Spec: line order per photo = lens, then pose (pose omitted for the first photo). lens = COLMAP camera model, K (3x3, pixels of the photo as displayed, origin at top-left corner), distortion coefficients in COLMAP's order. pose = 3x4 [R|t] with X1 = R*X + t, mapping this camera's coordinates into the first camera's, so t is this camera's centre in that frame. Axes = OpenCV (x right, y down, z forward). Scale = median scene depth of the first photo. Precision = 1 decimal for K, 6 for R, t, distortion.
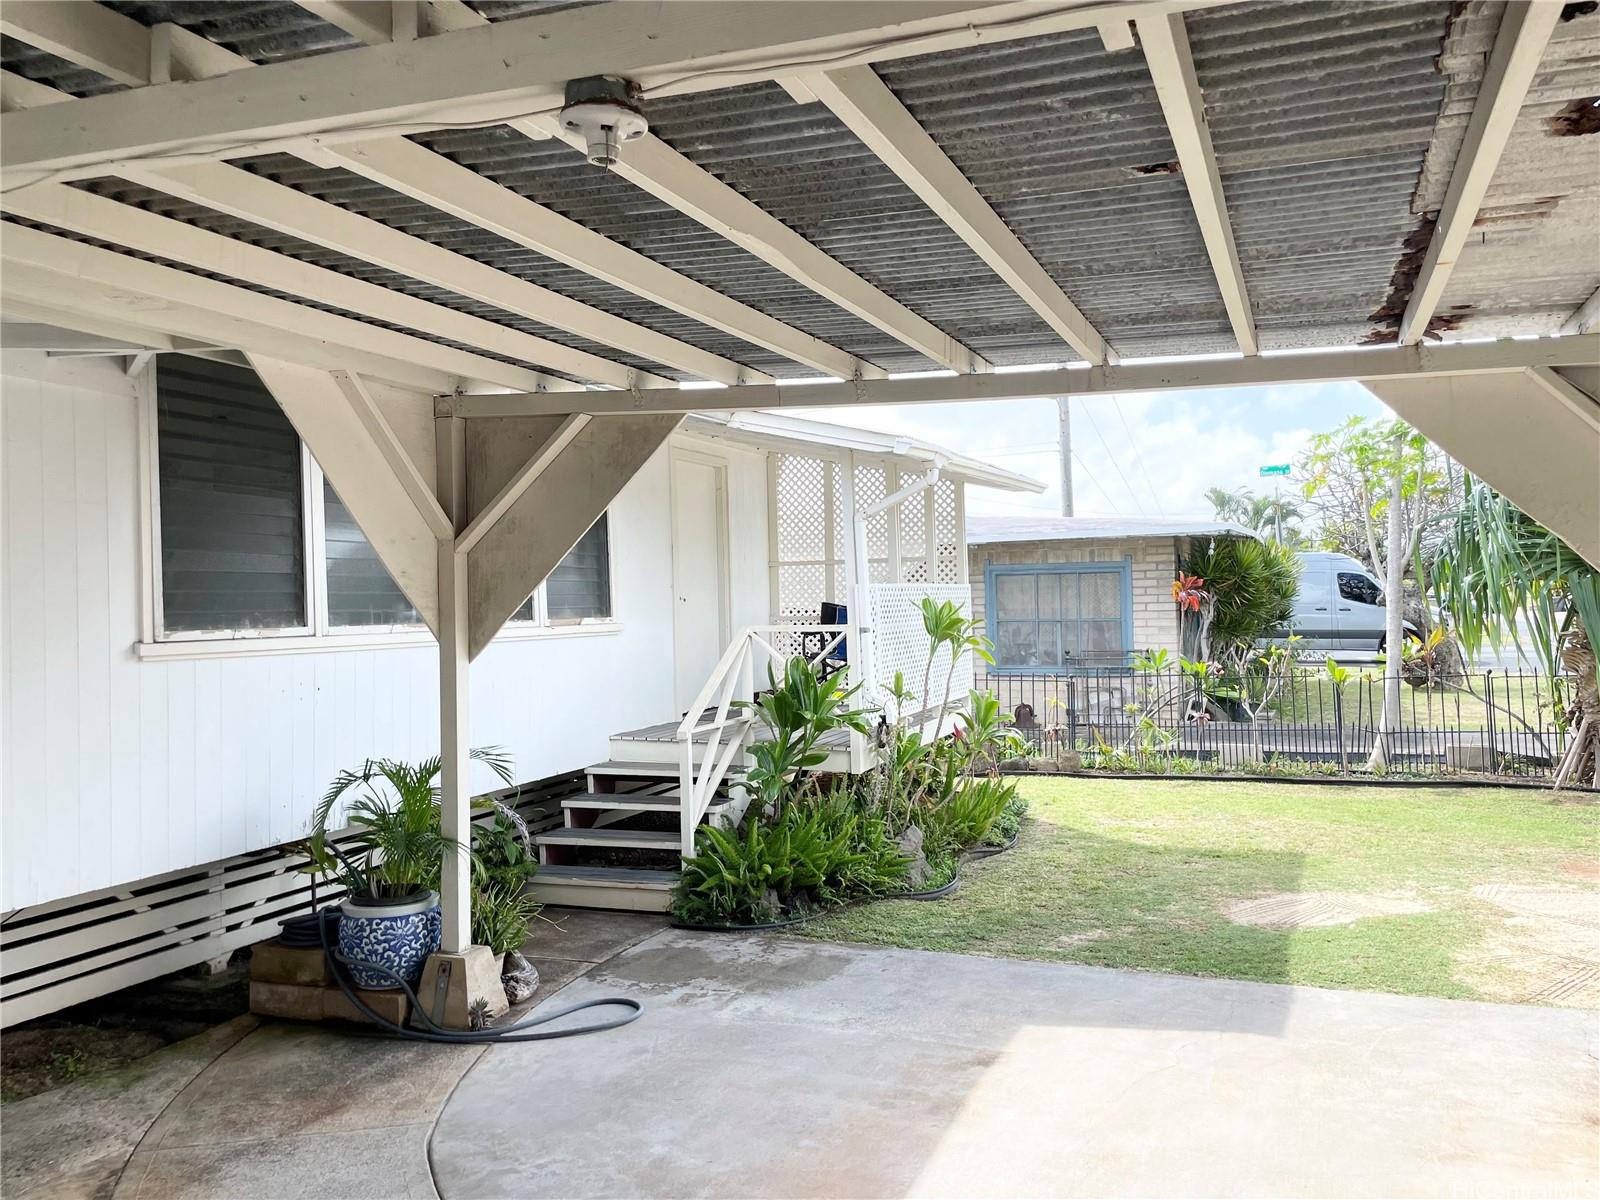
lens RADIAL K [[1315.8, 0, 800.0], [0, 1315.8, 600.0], [0, 0, 1]] dist [-0.003910, -0.003594]
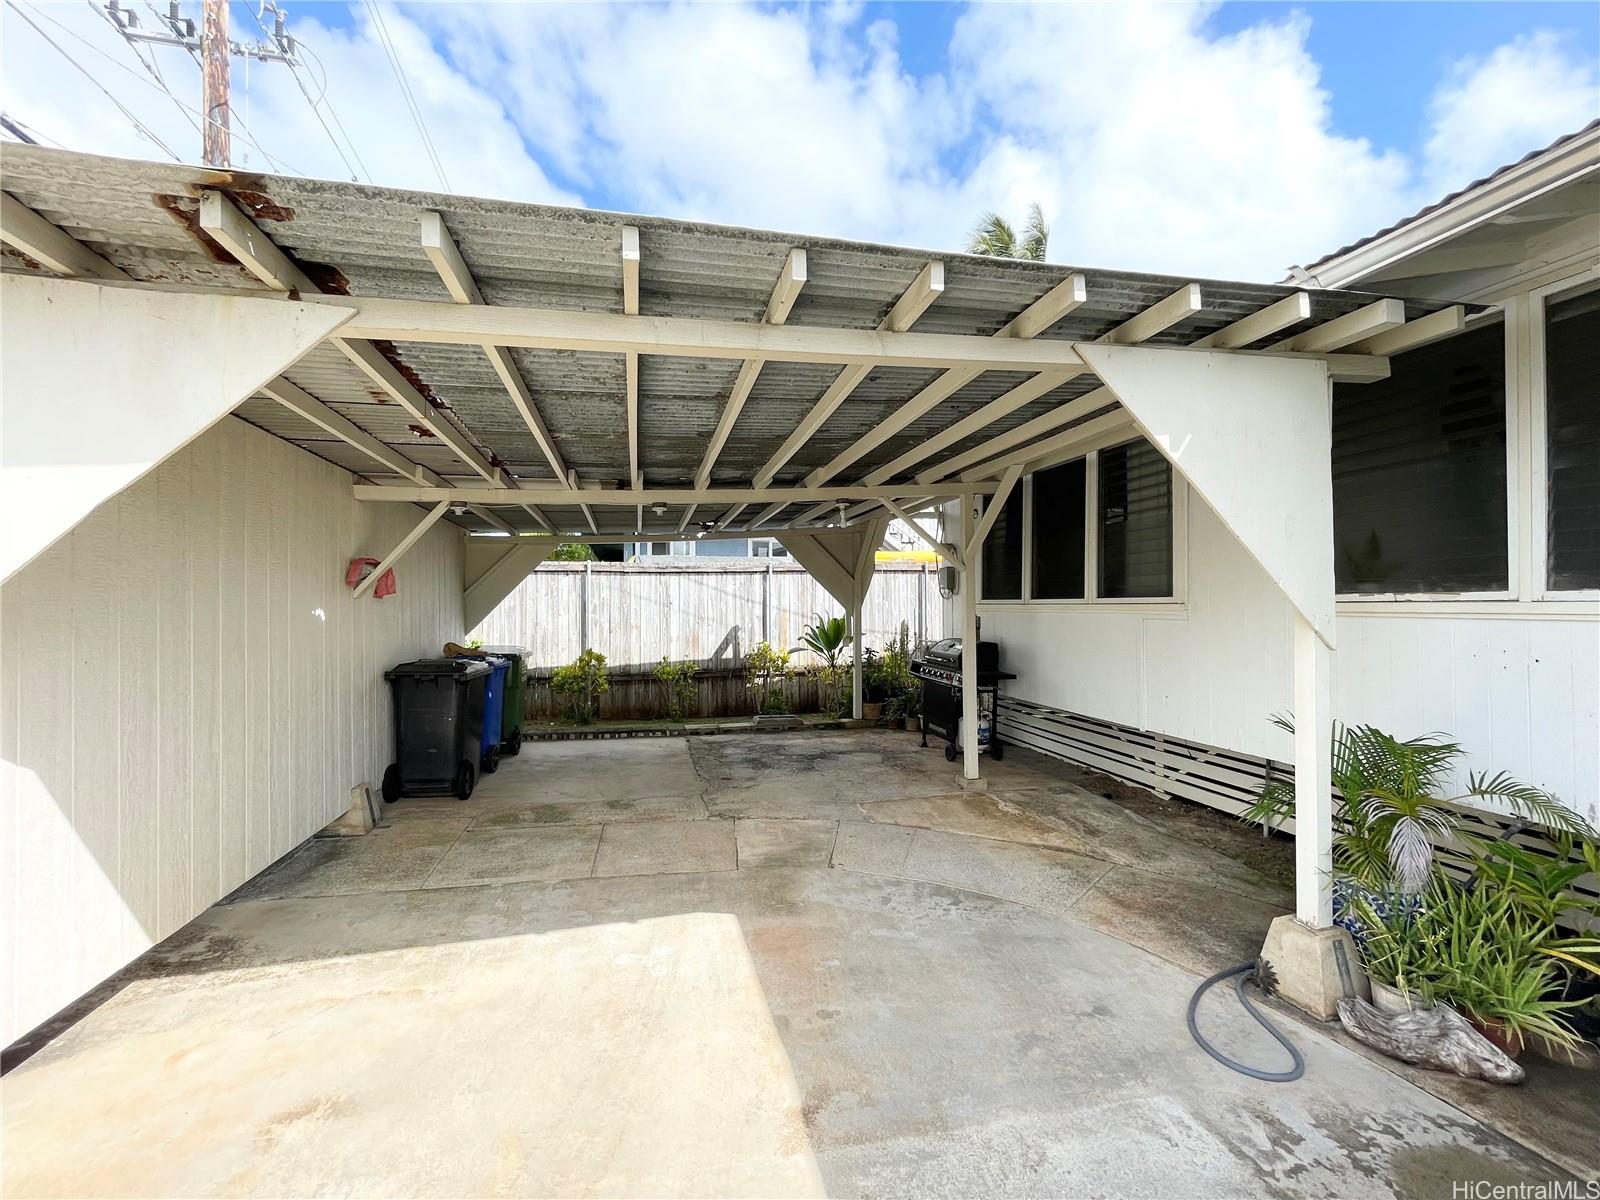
lens RADIAL K [[663.4, 0, 792.0], [0, 663.4, 589.0], [0, 0, 1]] dist [-0.000358, 0.000009]
pose [[-0.822650, 0.007968, -0.568493, 0.345237], [0.018577, 0.999745, -0.012869, 0.016879], [0.568245, -0.021148, -0.822588, 1.219341]]
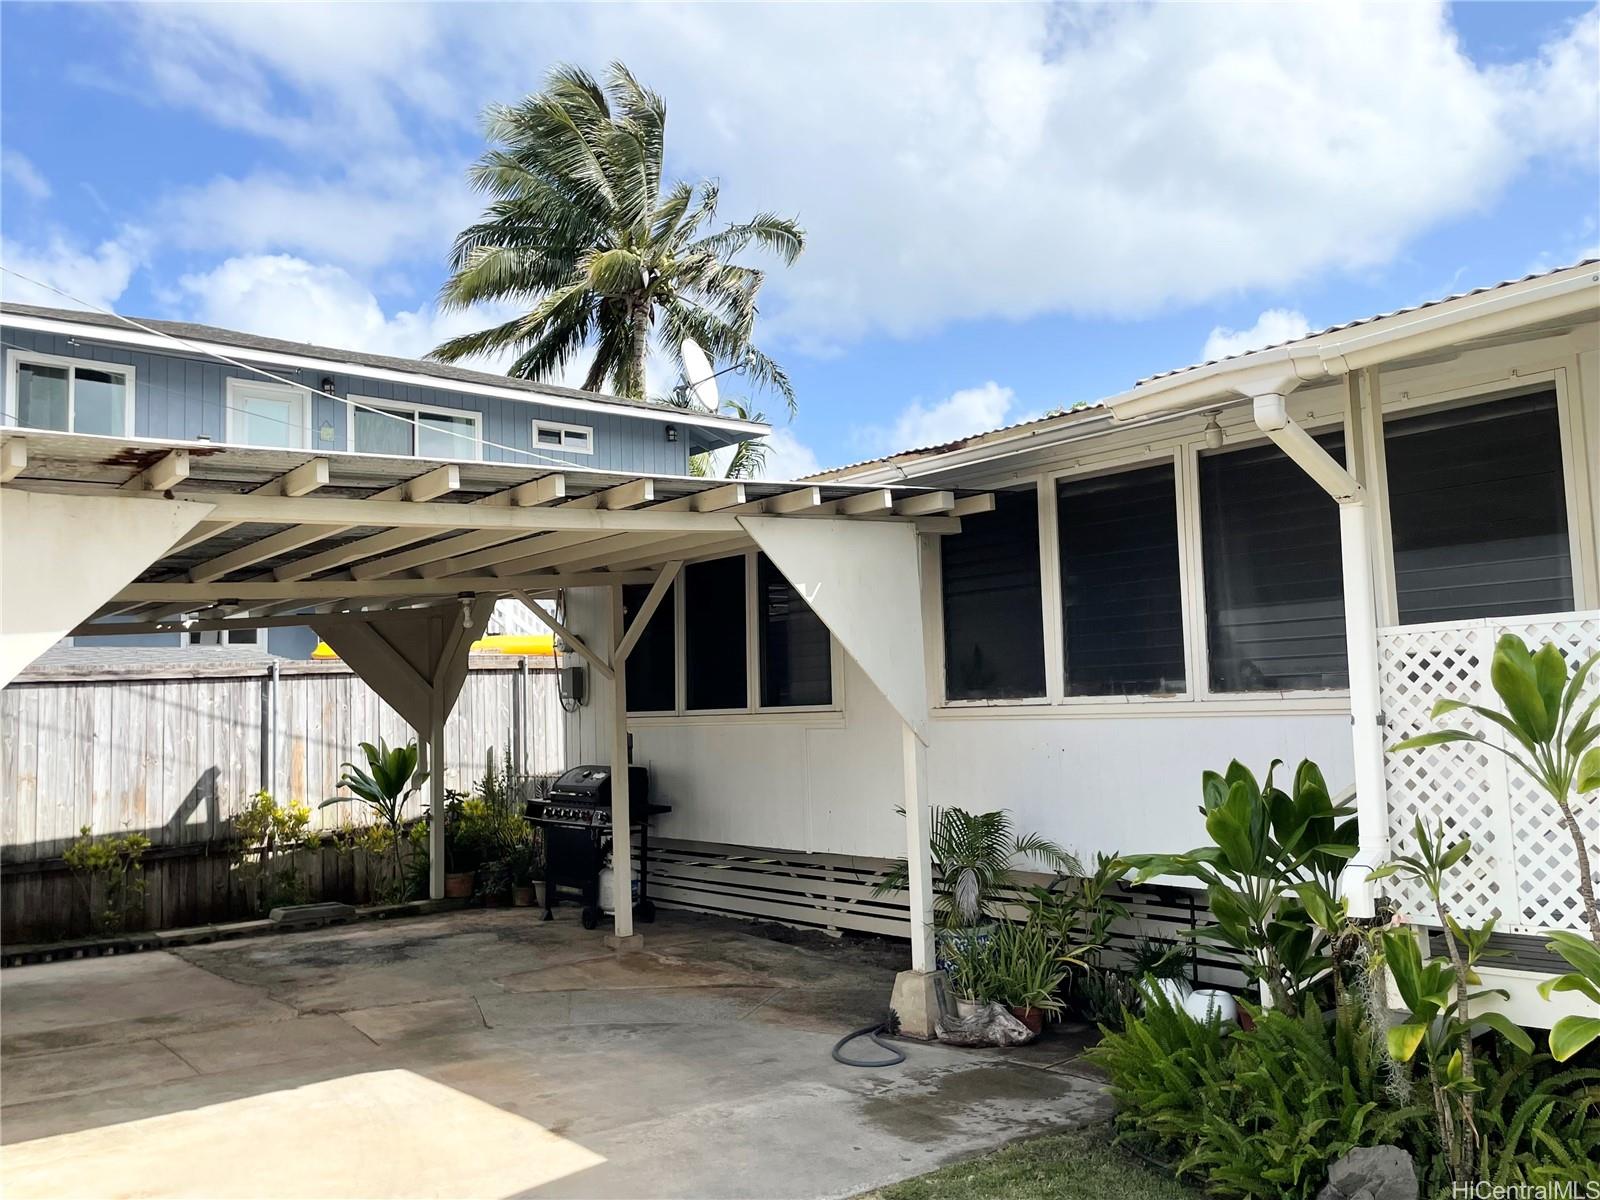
lens RADIAL K [[1299.7, 0, 800.3], [0, 1299.7, 577.0], [0, 0, 1]] dist [0.003421, -0.020352]
pose [[-0.485836, -0.048168, -0.872722, 0.878808], [0.046823, 0.995612, -0.081017, -0.004025], [0.872795, -0.080224, -0.481449, 1.543322]]
